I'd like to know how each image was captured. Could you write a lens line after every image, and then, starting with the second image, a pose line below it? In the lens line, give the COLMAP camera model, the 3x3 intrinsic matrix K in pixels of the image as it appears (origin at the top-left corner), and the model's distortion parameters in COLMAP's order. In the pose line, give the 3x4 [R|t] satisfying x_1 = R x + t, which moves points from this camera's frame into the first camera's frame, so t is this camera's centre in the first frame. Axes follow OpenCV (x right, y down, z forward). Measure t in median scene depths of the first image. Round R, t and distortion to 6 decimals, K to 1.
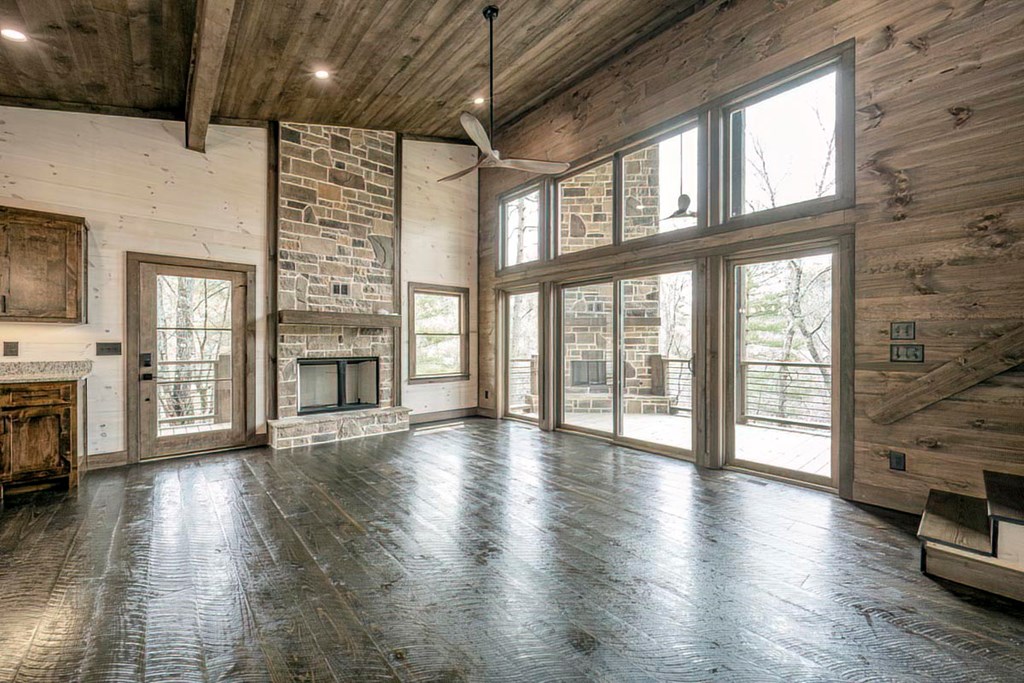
lens RADIAL K [[421.9, 0, 518.5], [0, 421.9, 341.3], [0, 0, 1]] dist [0.012581, 0.000343]
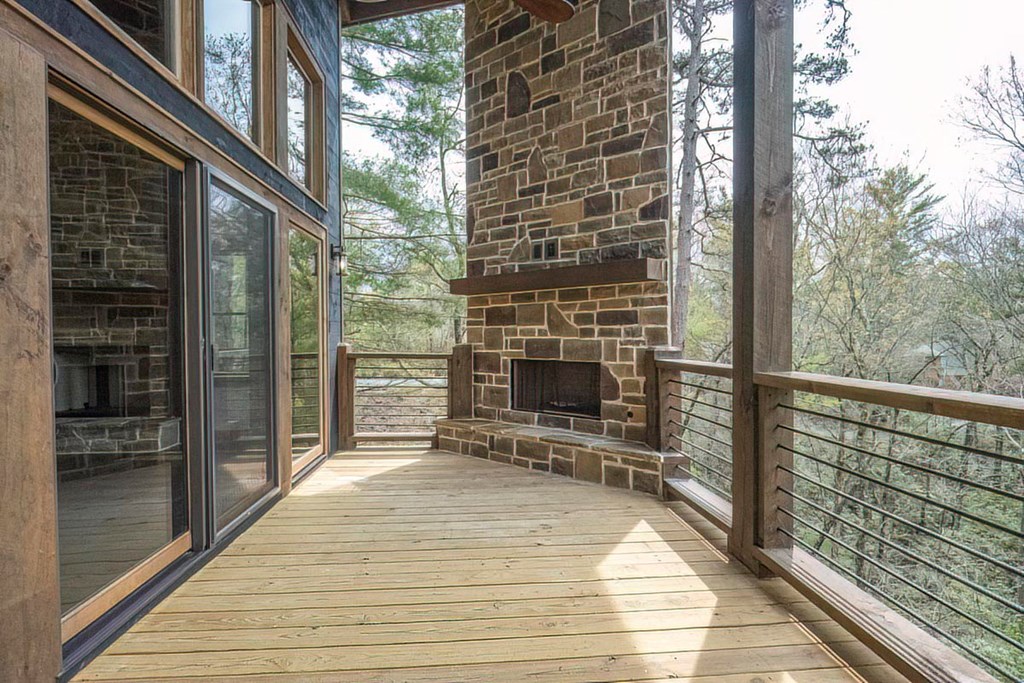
lens RADIAL K [[526.1, 0, 508.9], [0, 526.1, 343.9], [0, 0, 1]] dist [-0.023469, 0.000568]
pose [[0.794312, 0.004986, -0.607489, 0.519165], [0.008925, 0.999763, 0.019875, 0.014509], [0.607444, -0.021209, 0.794079, 0.494924]]
